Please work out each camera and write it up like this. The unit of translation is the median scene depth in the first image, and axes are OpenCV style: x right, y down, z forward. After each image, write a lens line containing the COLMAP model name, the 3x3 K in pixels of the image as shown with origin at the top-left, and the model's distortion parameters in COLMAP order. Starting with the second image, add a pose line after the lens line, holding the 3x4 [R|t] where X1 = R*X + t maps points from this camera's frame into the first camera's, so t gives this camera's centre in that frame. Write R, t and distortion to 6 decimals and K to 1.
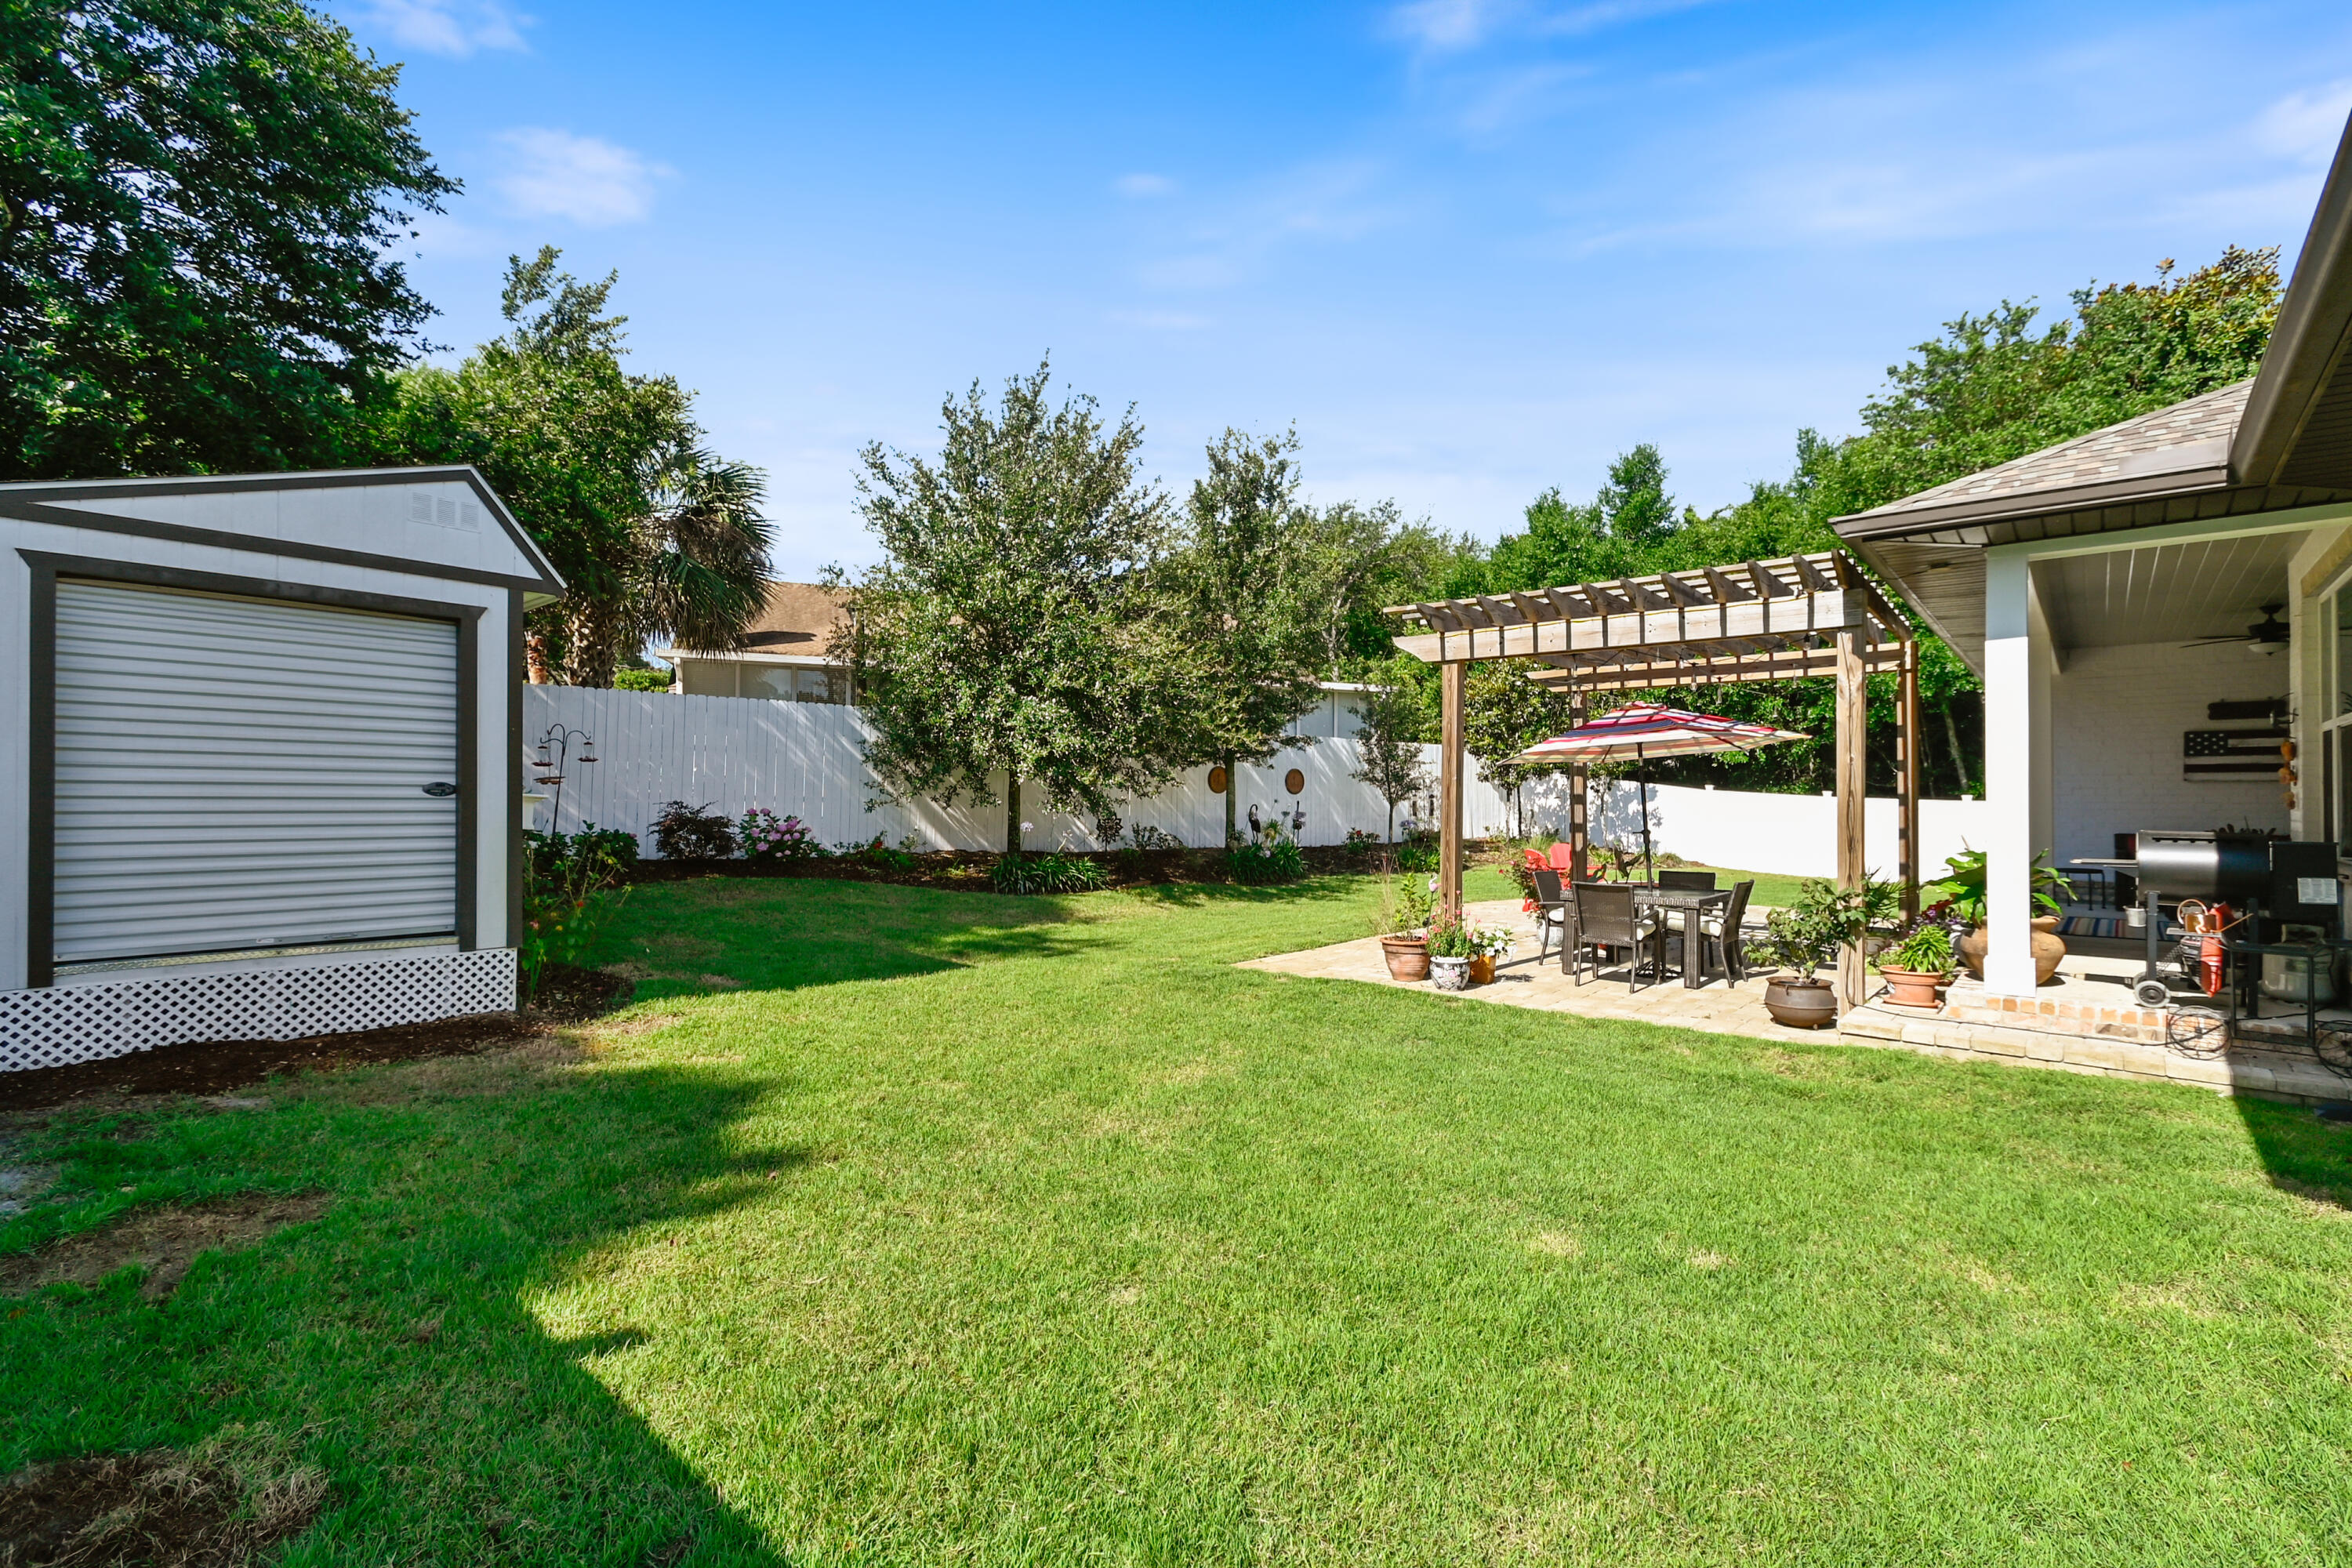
lens RADIAL K [[1036.9, 0, 1188.5], [0, 1036.9, 785.3], [0, 0, 1]] dist [0.007962, -0.002634]
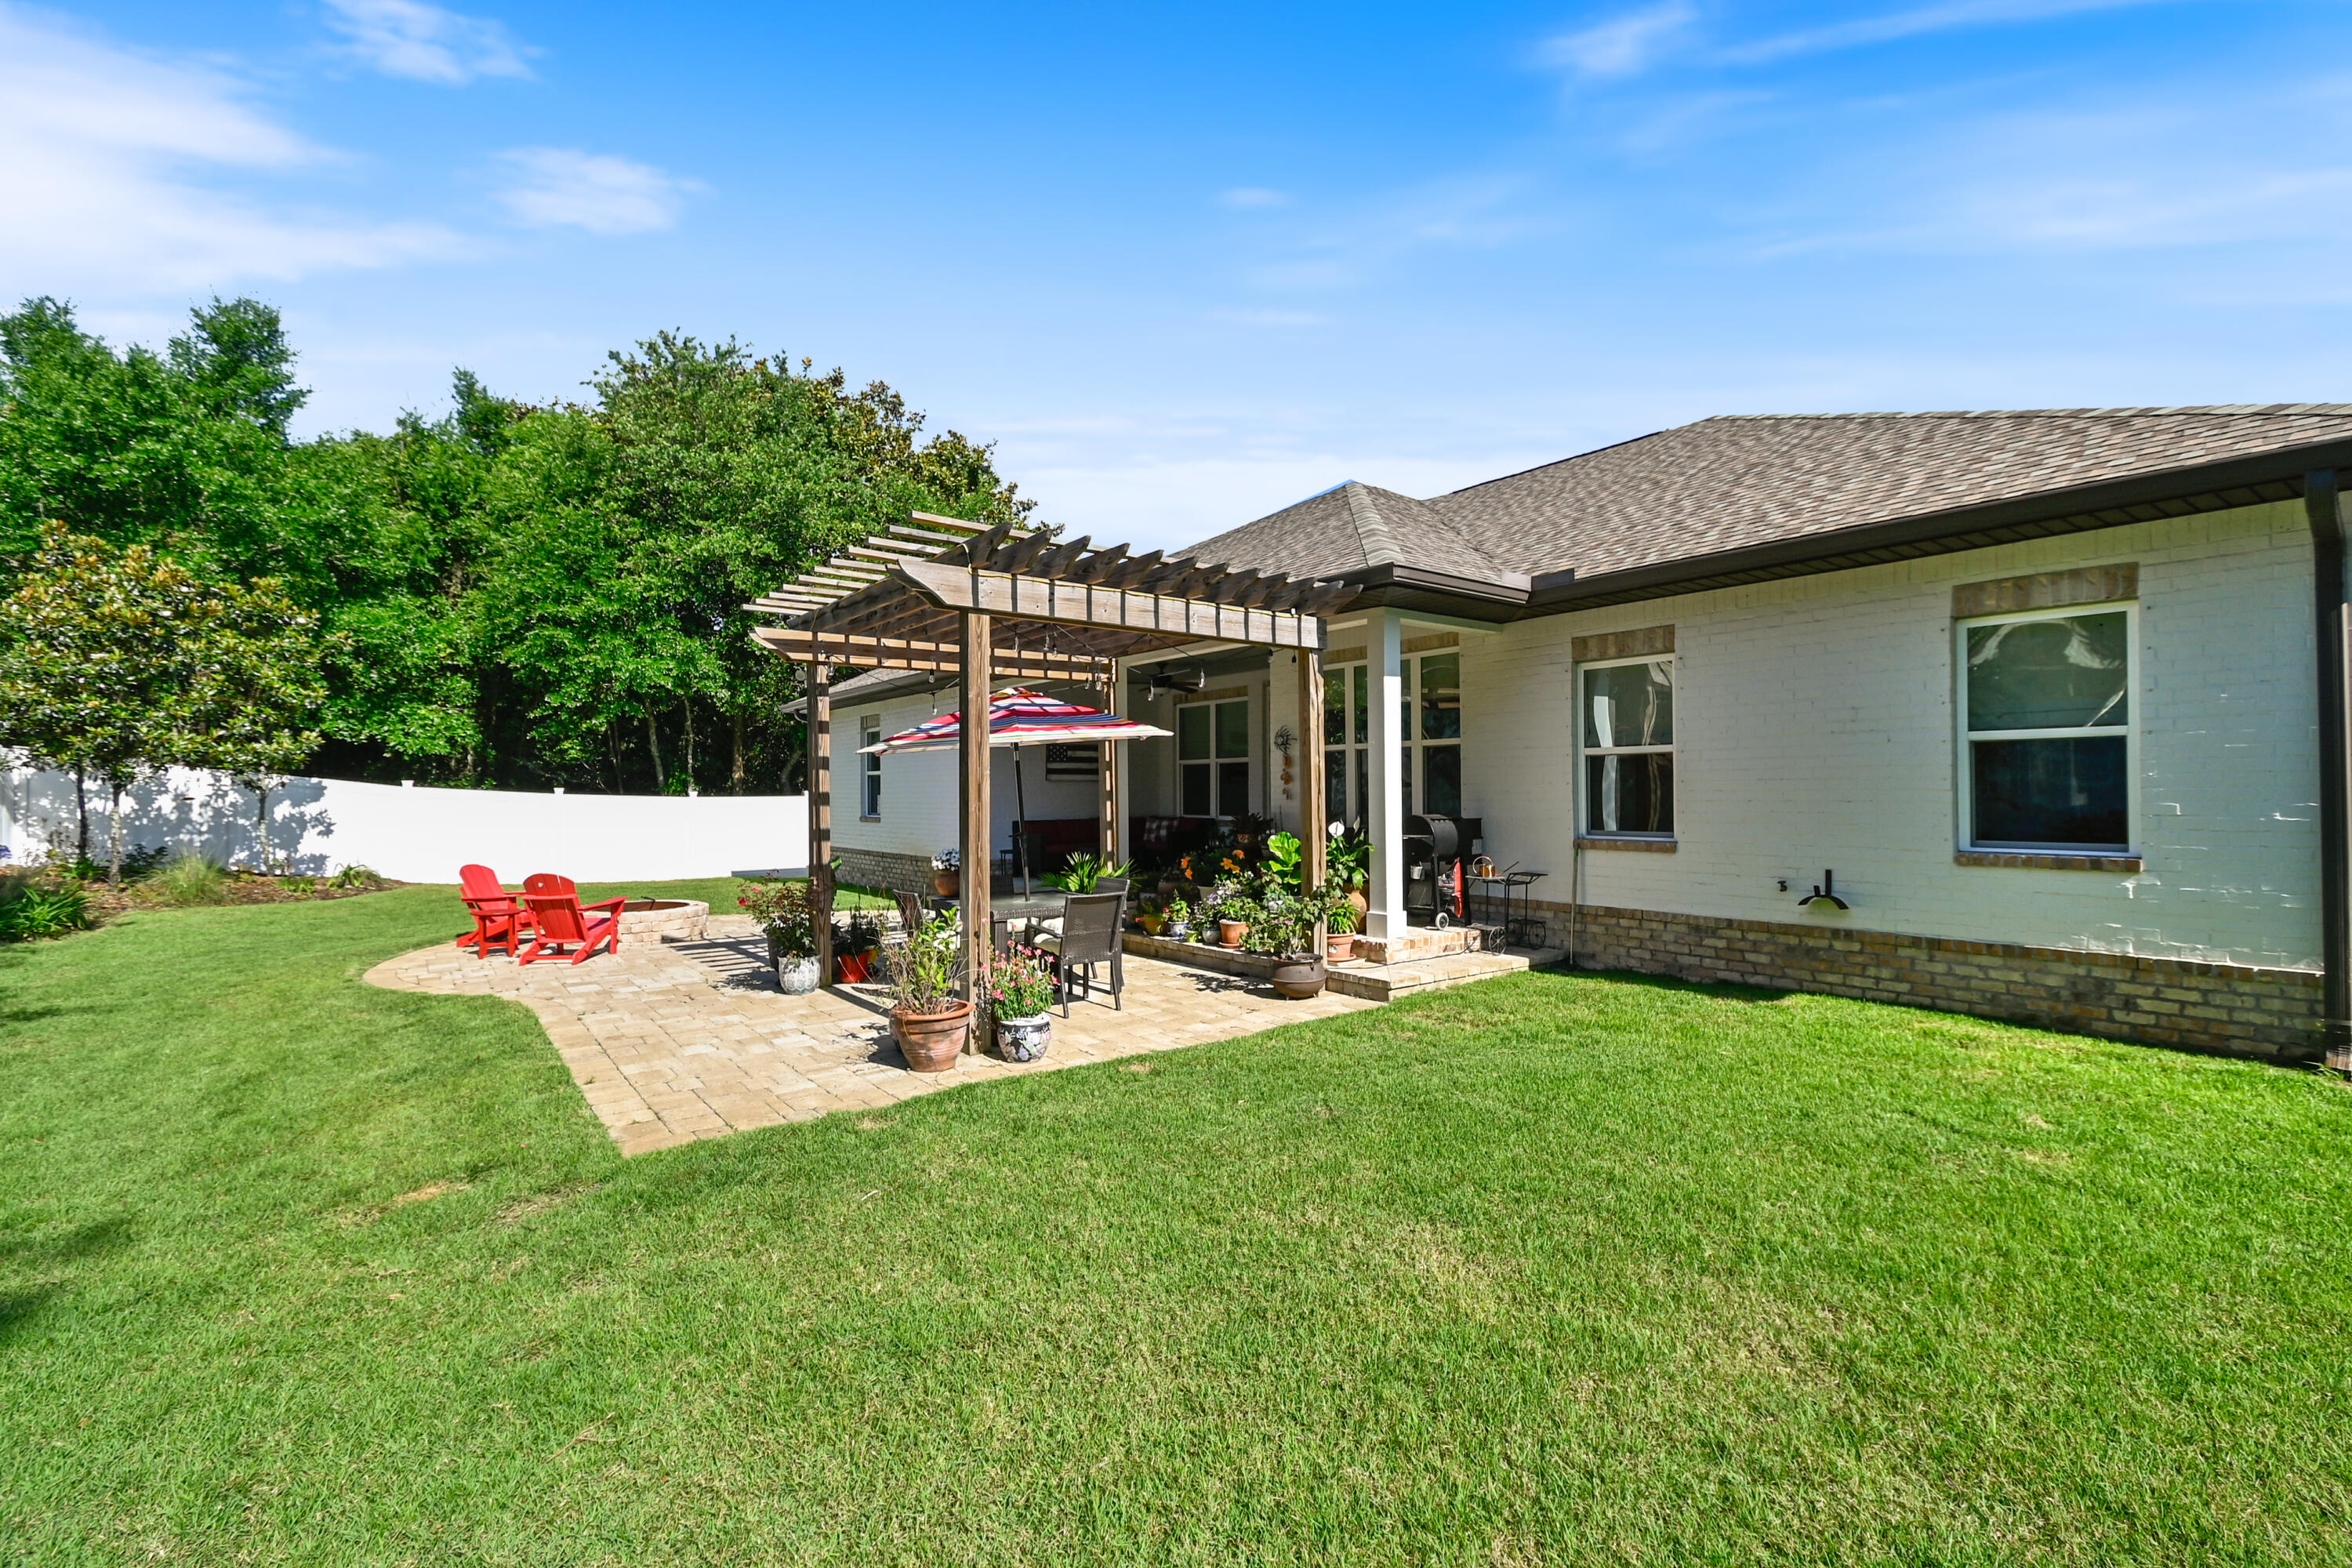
lens RADIAL K [[1036.9, 0, 1187.4], [0, 1036.9, 778.8], [0, 0, 1]] dist [0.007962, -0.002634]
pose [[0.175407, 0.007792, 0.984465, -0.345015], [-0.005840, 0.999959, -0.006874, 0.001447], [-0.984479, -0.004544, 0.175445, 0.583760]]
